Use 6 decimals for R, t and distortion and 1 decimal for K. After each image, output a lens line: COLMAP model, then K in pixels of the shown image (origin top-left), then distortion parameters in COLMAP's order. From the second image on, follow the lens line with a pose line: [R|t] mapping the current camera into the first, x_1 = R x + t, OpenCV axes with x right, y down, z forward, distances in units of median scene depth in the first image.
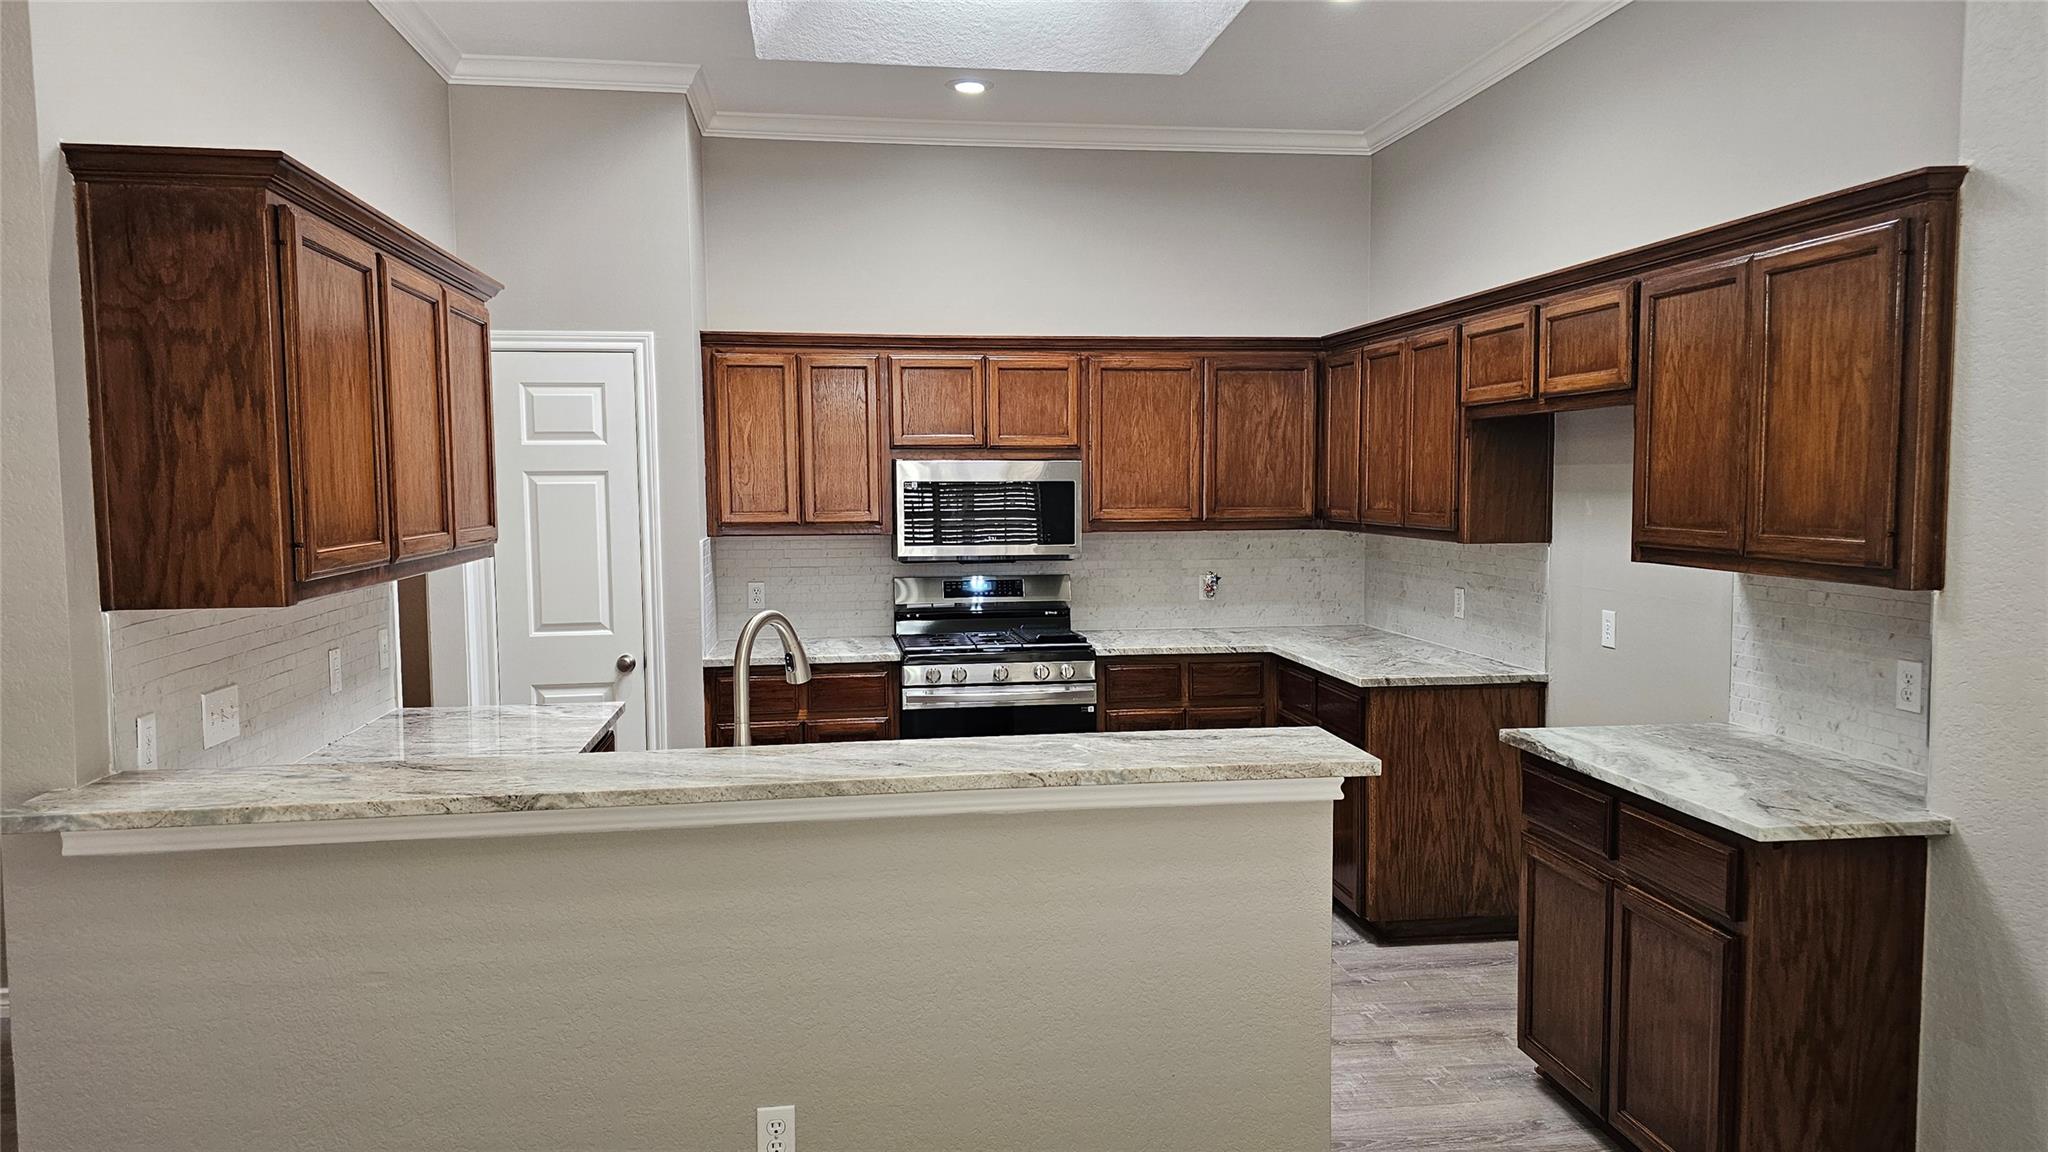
lens RADIAL K [[1362.0, 0, 1024.0], [0, 1362.0, 576.0], [0, 0, 1]] dist [0.101694, -0.111160]
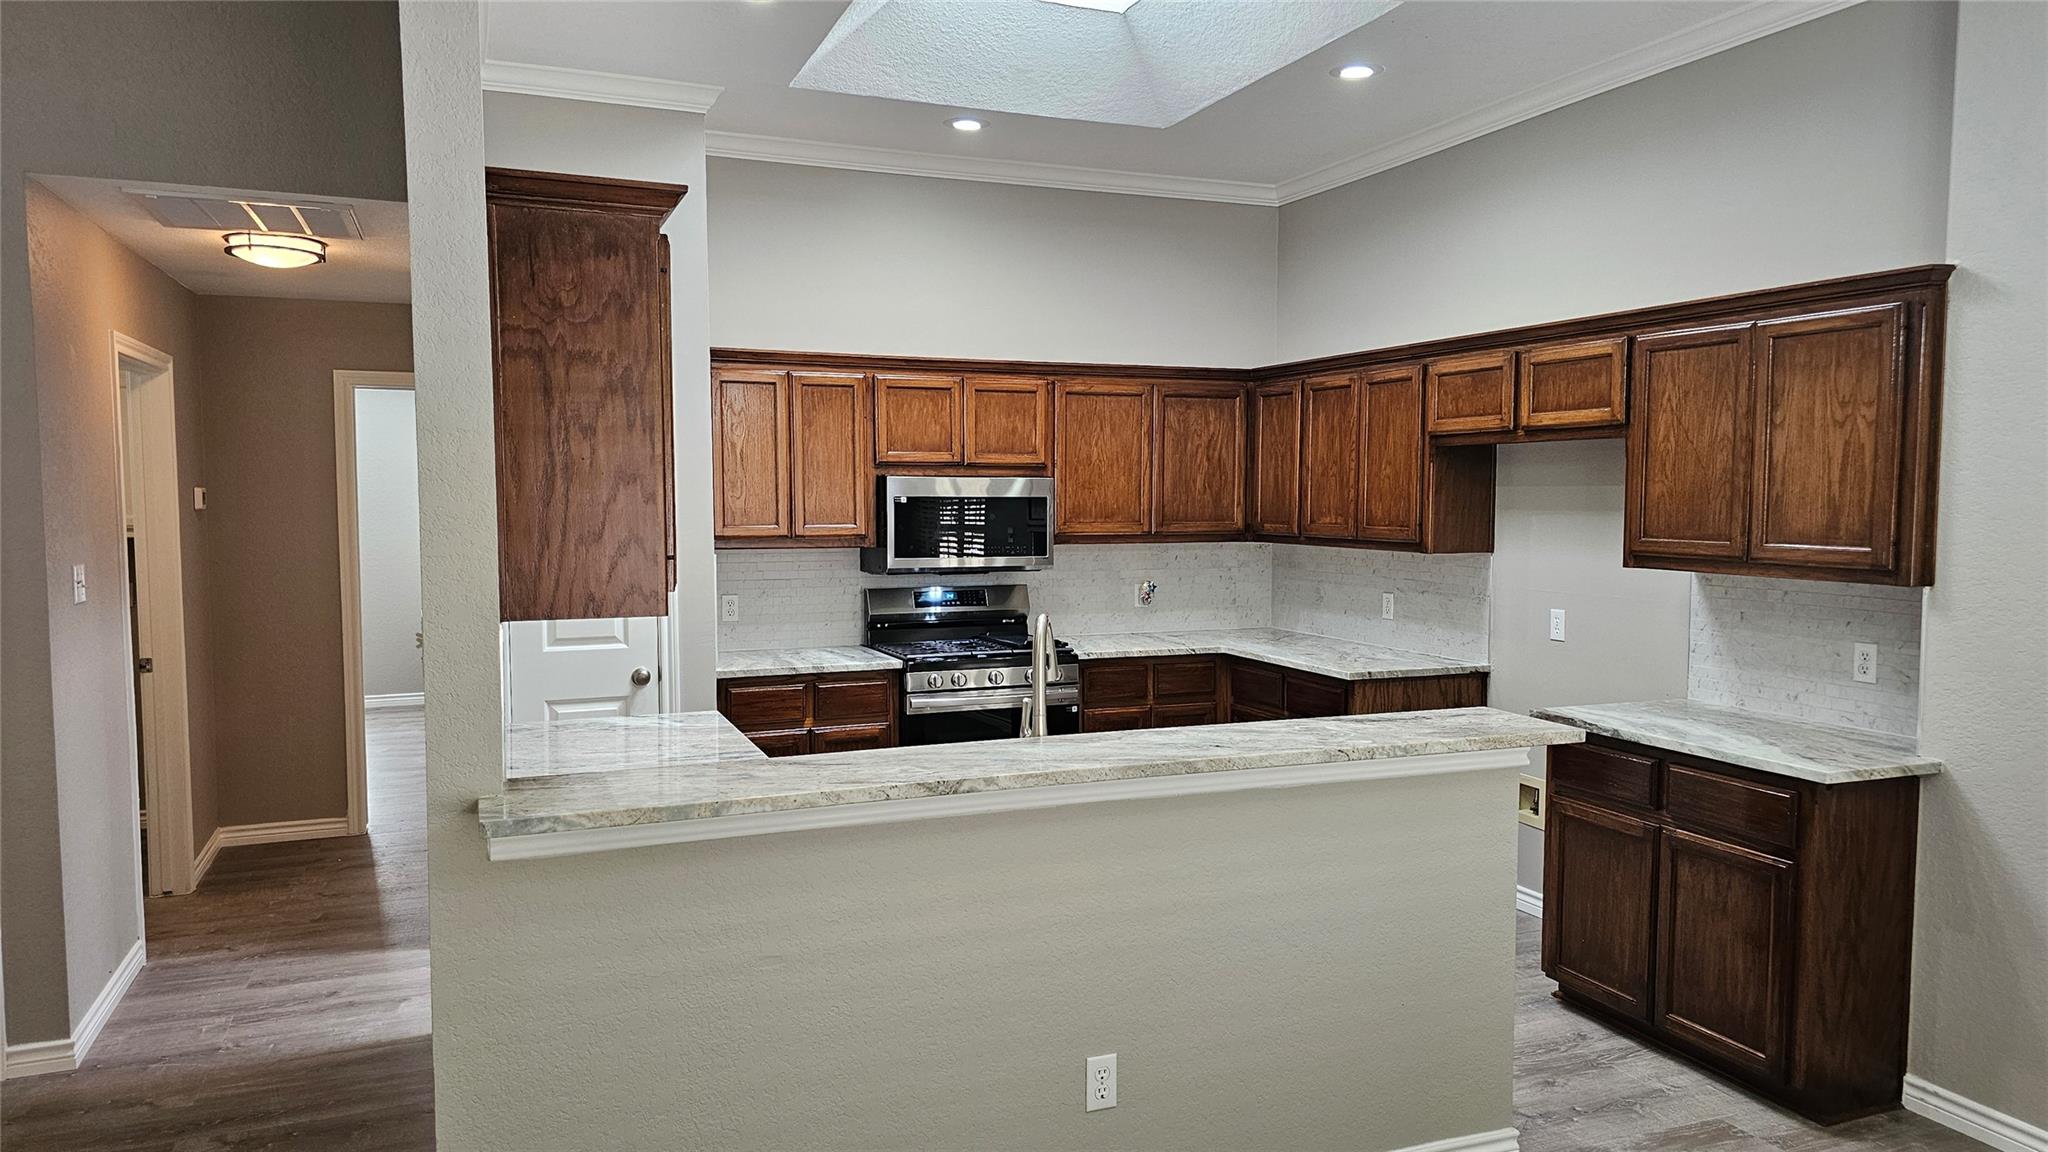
lens RADIAL K [[1360.9, 0, 1019.7], [0, 1360.9, 583.0], [0, 0, 1]] dist [0.102158, -0.120789]
pose [[0.972381, -0.008670, 0.233240, -0.345196], [0.009804, 0.999945, -0.003703, 0.002428], [-0.233195, 0.005887, 0.972412, -0.050200]]
